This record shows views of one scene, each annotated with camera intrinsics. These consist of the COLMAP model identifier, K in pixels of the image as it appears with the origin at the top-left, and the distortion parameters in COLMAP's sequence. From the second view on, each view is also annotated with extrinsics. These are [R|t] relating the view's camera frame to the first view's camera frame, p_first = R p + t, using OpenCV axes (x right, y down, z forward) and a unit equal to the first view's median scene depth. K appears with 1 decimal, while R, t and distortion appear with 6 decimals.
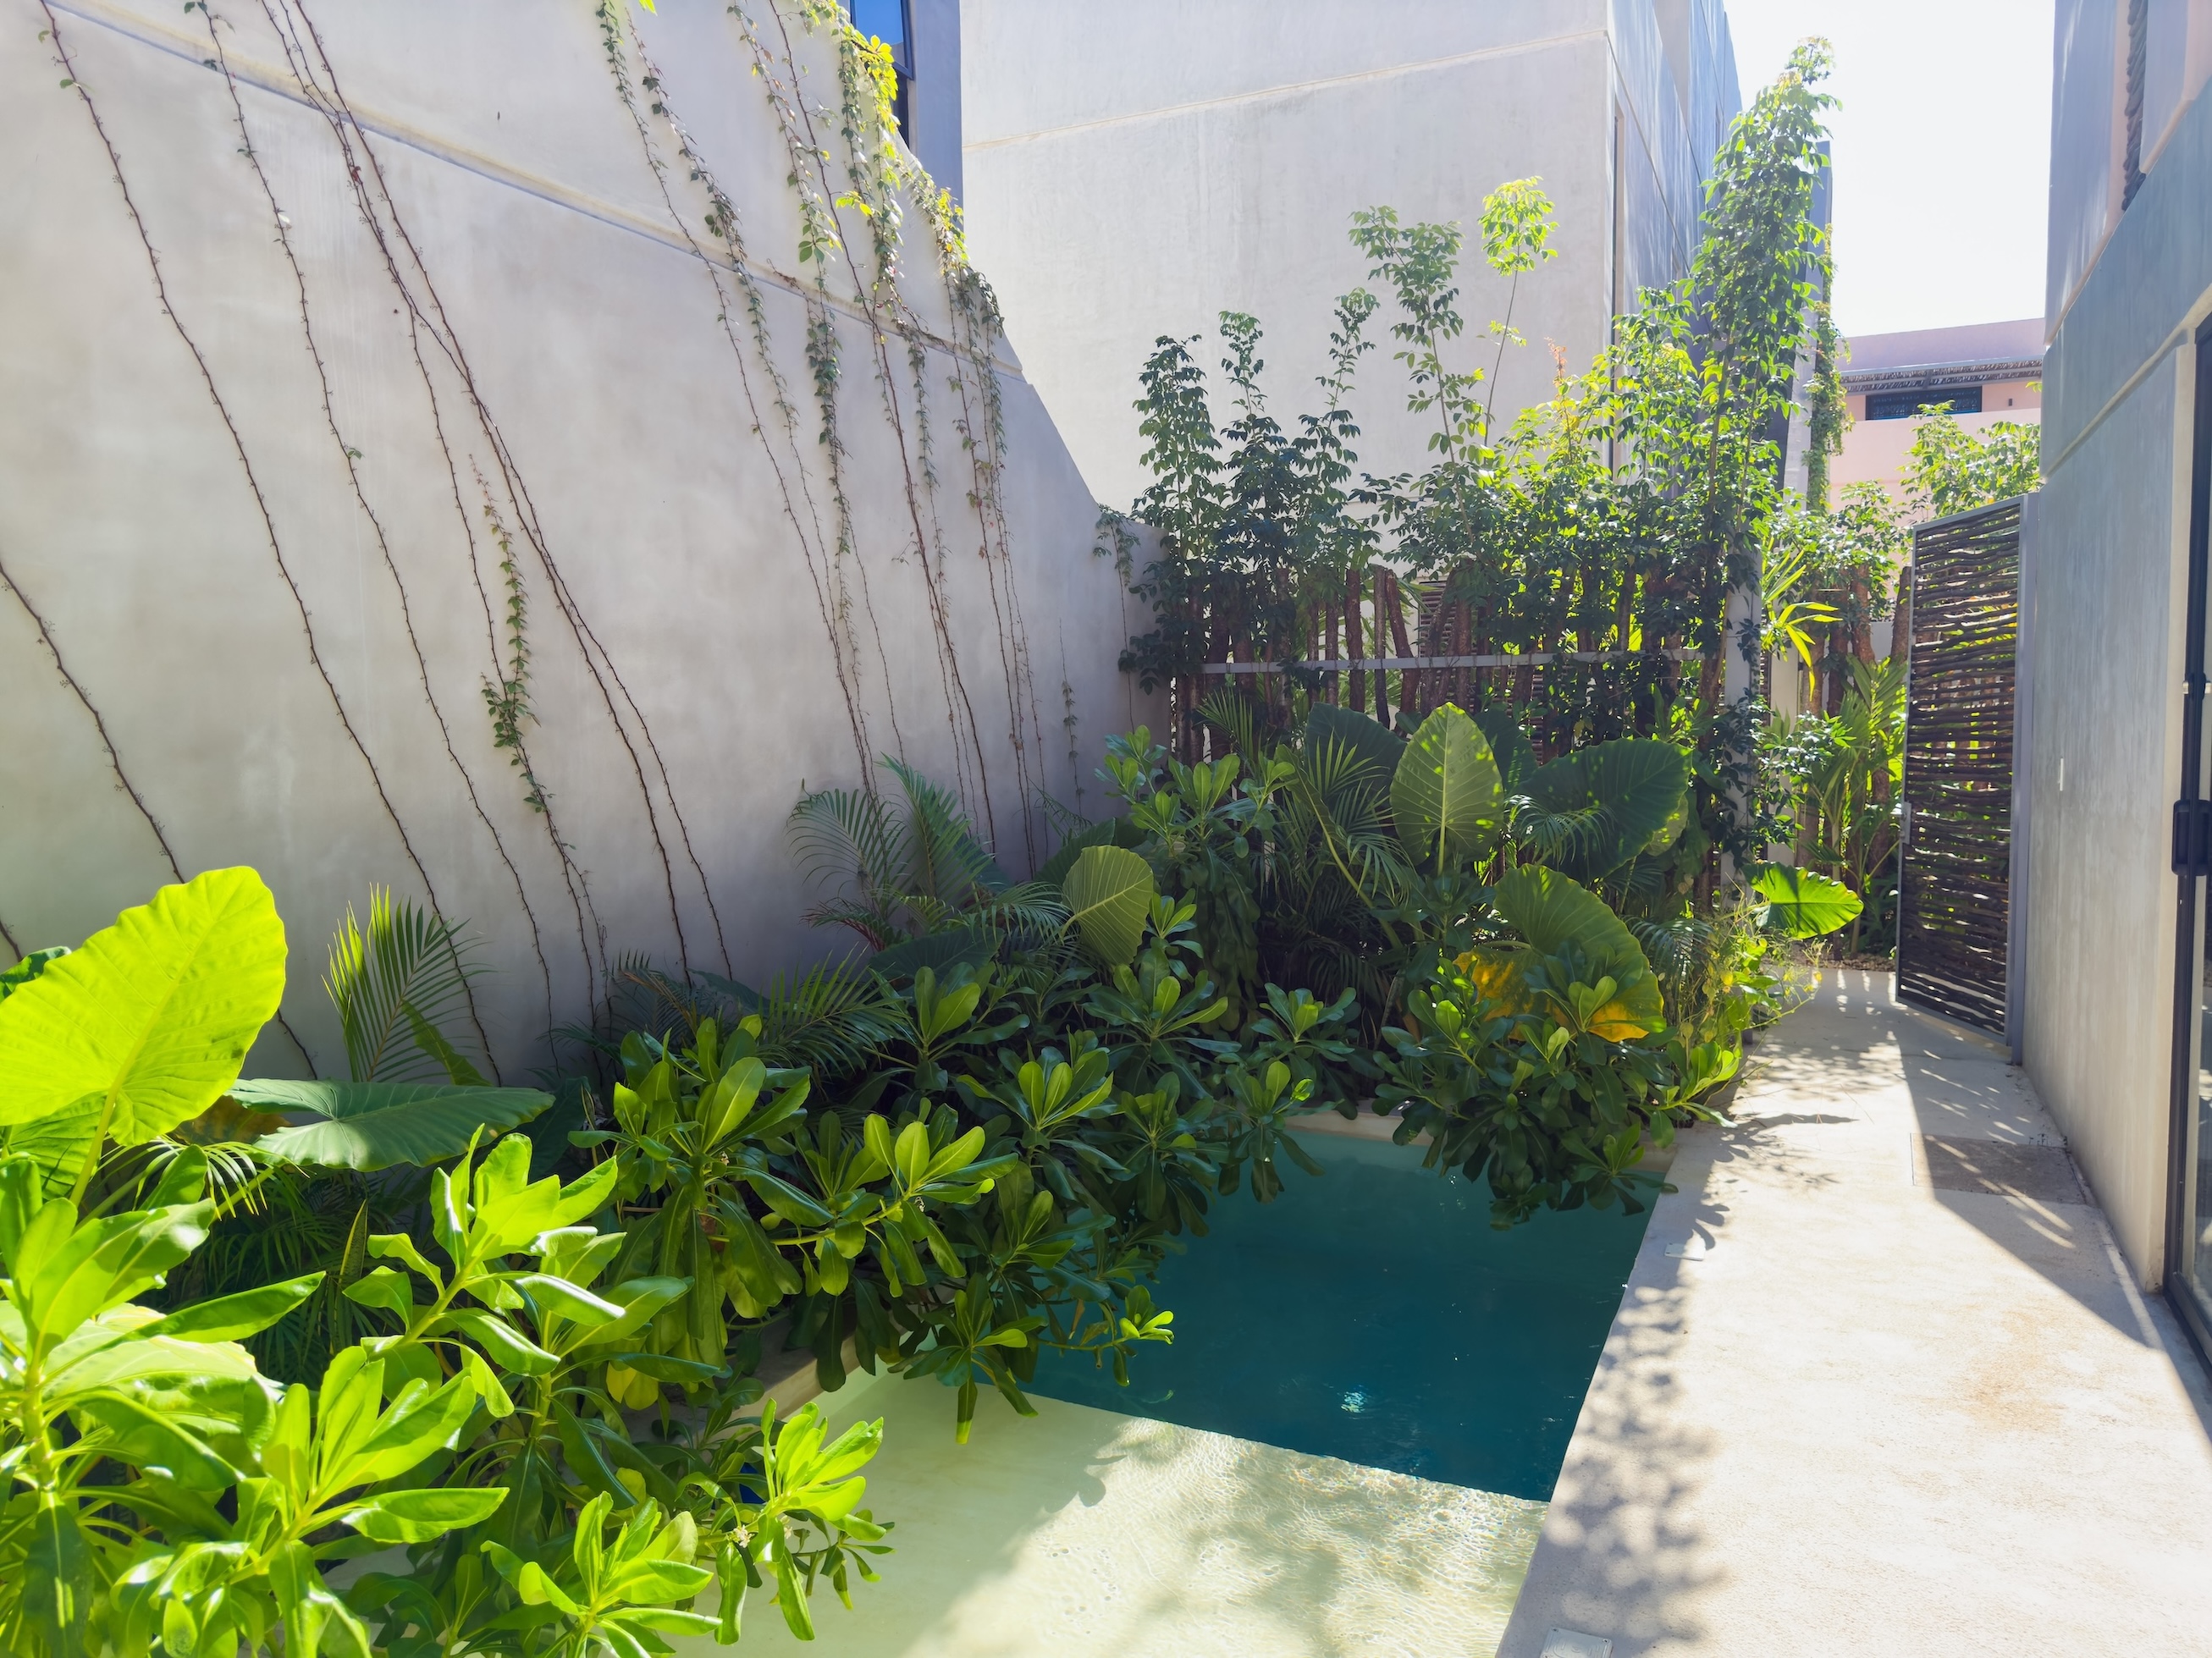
lens RADIAL K [[1553.9, 0, 1106.0], [0, 1553.9, 829.0], [0, 0, 1]] dist [0.119301, -0.097021]
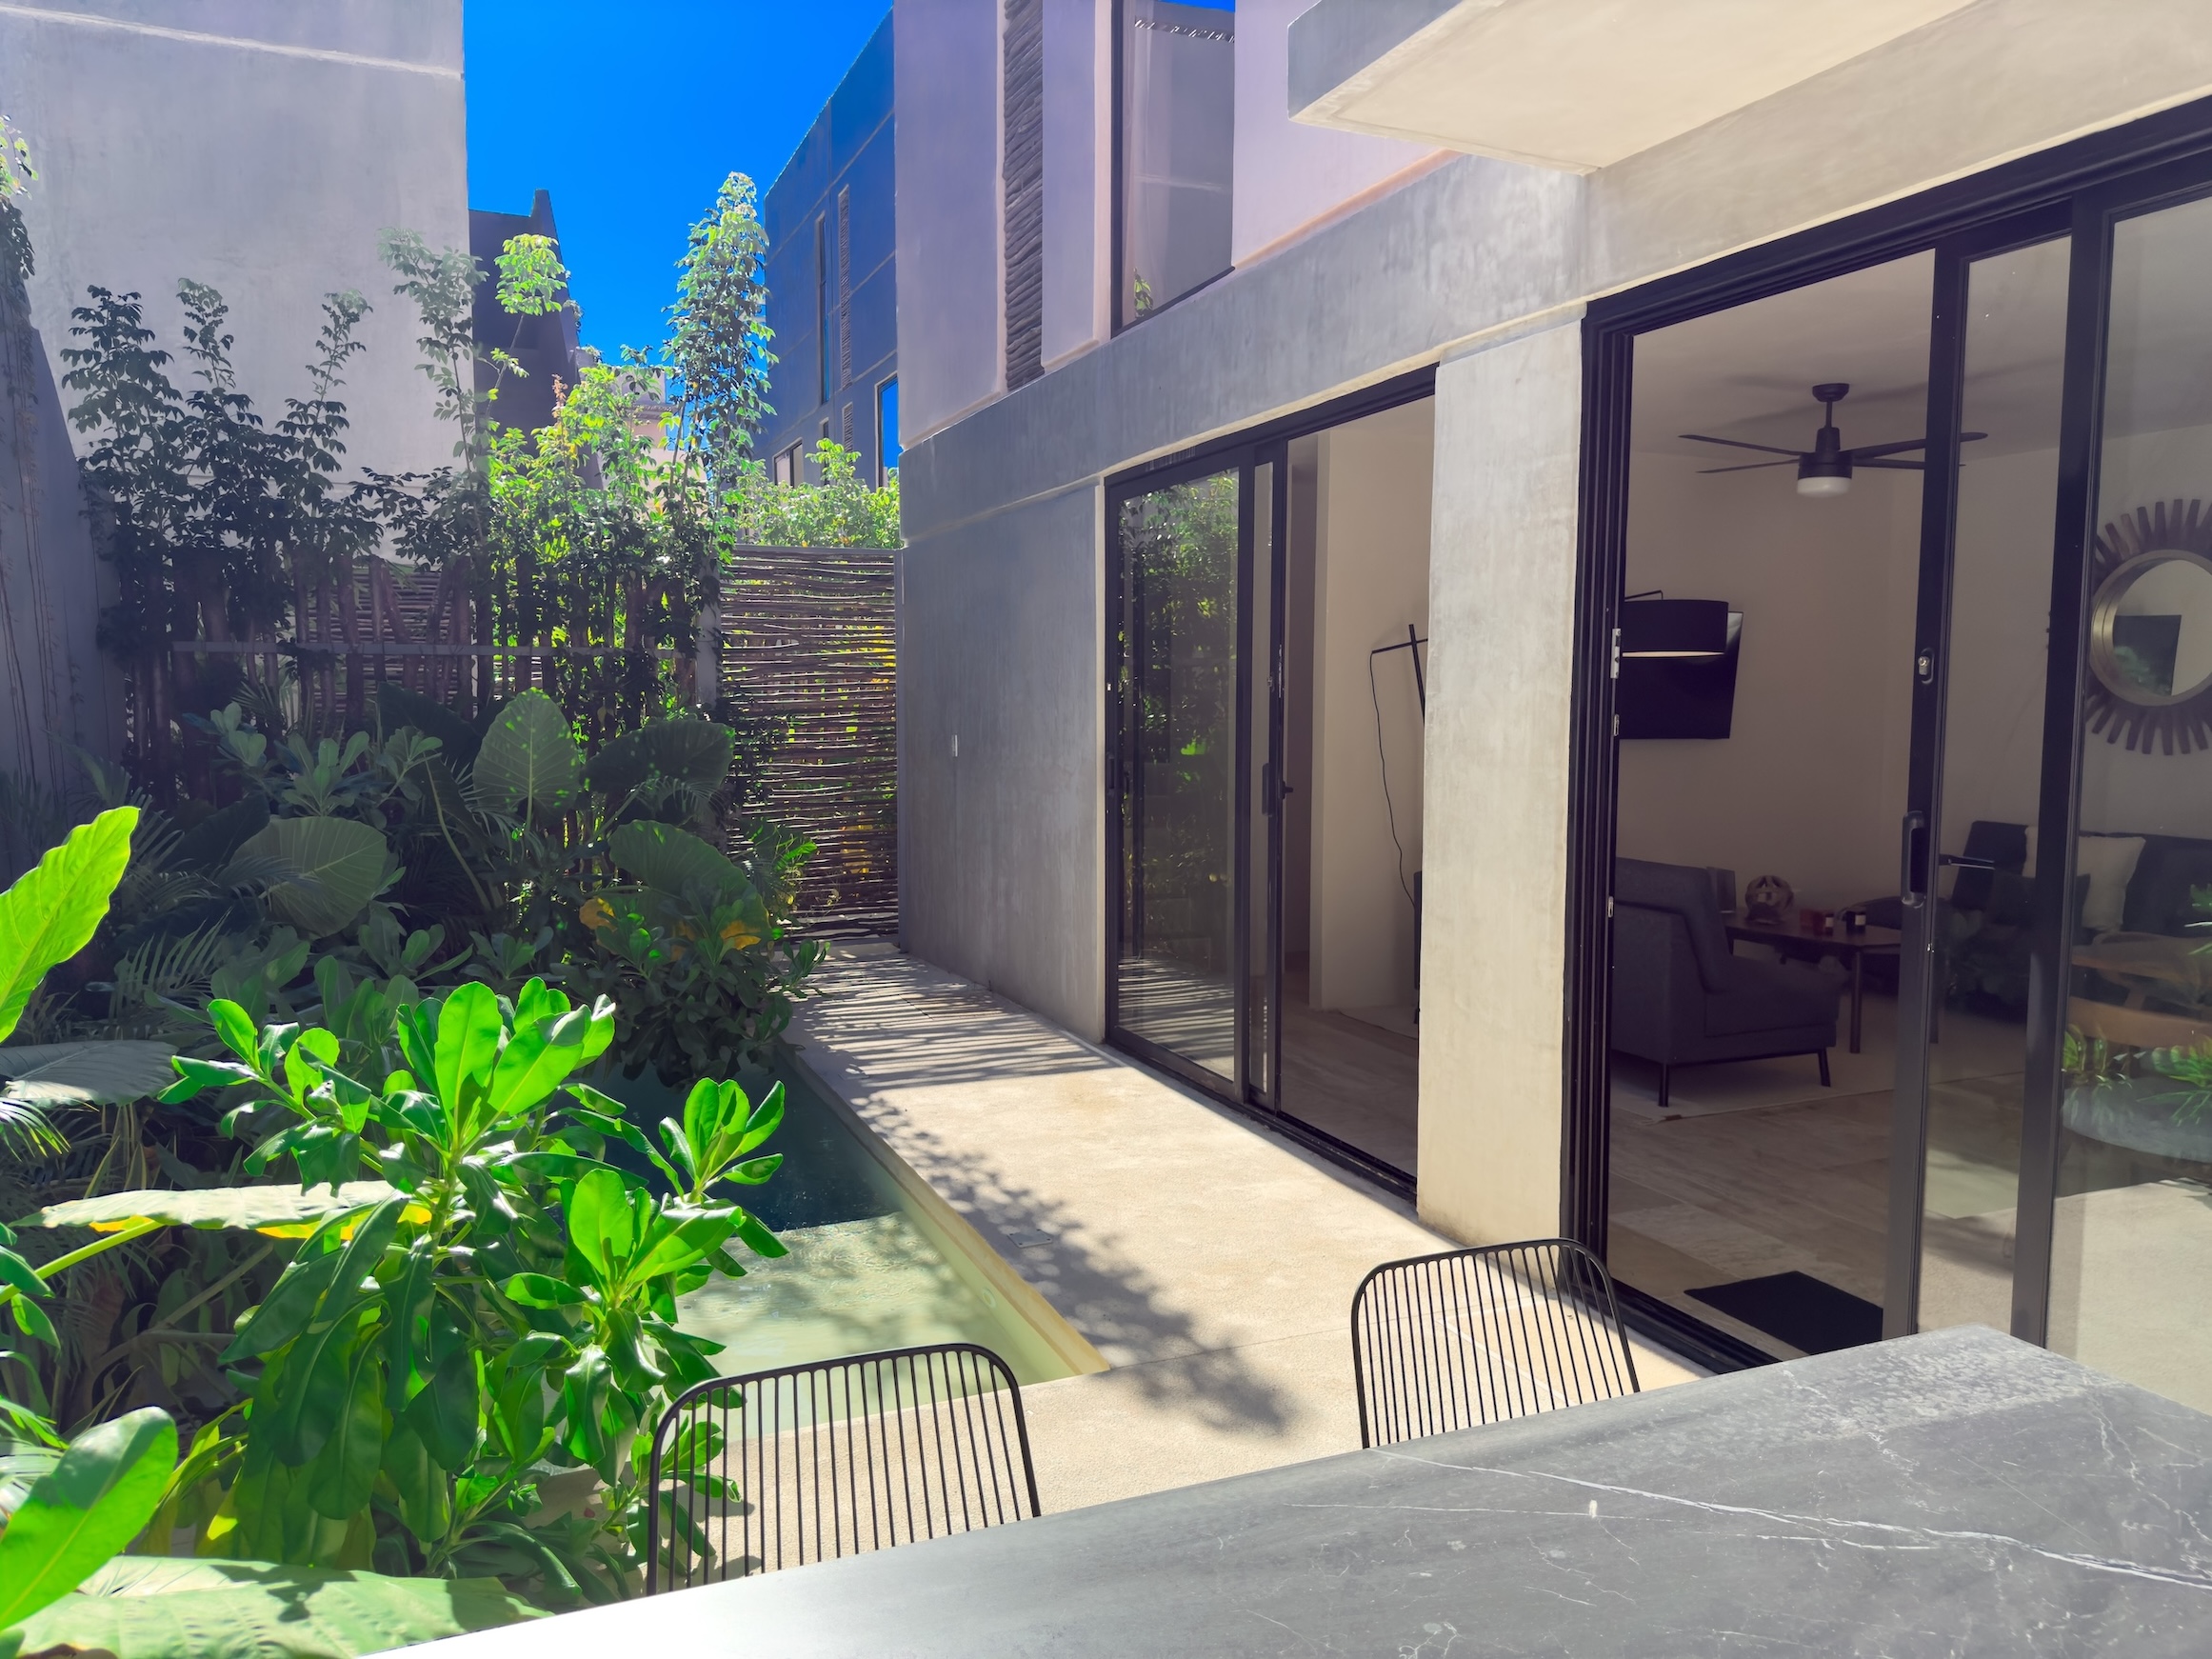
lens RADIAL K [[1554.5, 0, 1115.6], [0, 1554.5, 817.9], [0, 0, 1]] dist [0.051876, -0.092604]
pose [[0.670335, -0.037045, 0.741133, -0.275252], [0.044471, 0.998963, 0.009709, 0.017975], [-0.740724, 0.026450, 0.671288, -0.059175]]
